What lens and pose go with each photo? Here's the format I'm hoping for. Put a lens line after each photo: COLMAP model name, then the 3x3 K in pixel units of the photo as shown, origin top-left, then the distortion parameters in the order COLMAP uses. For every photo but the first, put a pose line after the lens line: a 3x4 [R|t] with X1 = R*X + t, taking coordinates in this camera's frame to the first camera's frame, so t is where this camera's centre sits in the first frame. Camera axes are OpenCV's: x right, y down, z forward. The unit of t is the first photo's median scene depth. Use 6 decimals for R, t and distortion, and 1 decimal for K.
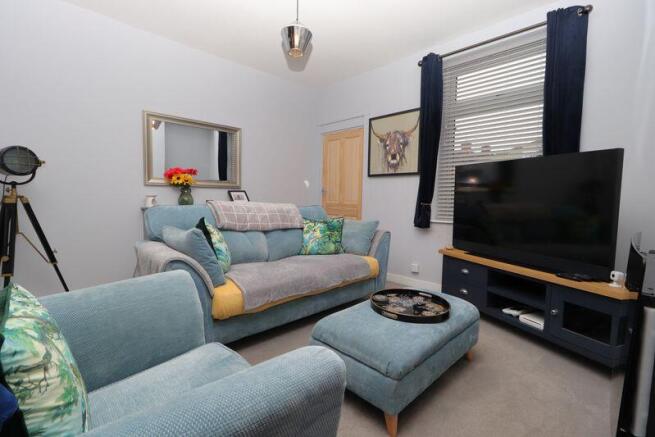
lens RADIAL K [[307.5, 0, 325.1], [0, 307.5, 215.4], [0, 0, 1]] dist [0.001406, 0.000524]
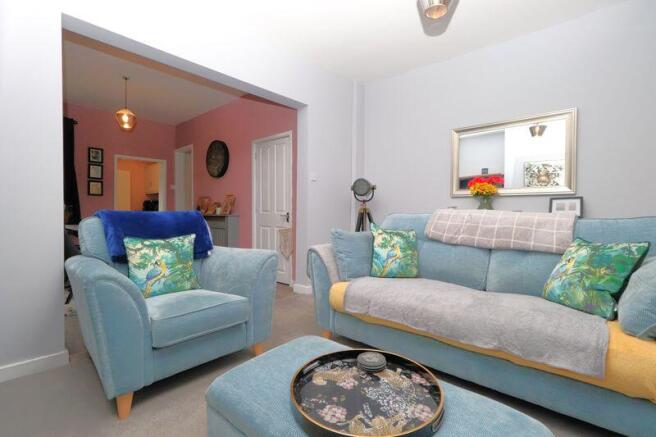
lens RADIAL K [[308.0, 0, 326.2], [0, 308.0, 218.1], [0, 0, 1]] dist [0.001406, 0.000524]
pose [[0.091226, 0.001151, -0.995830, 0.518153], [-0.066348, 0.997784, -0.004925, 0.007895], [0.993617, 0.066521, 0.091100, 0.580995]]
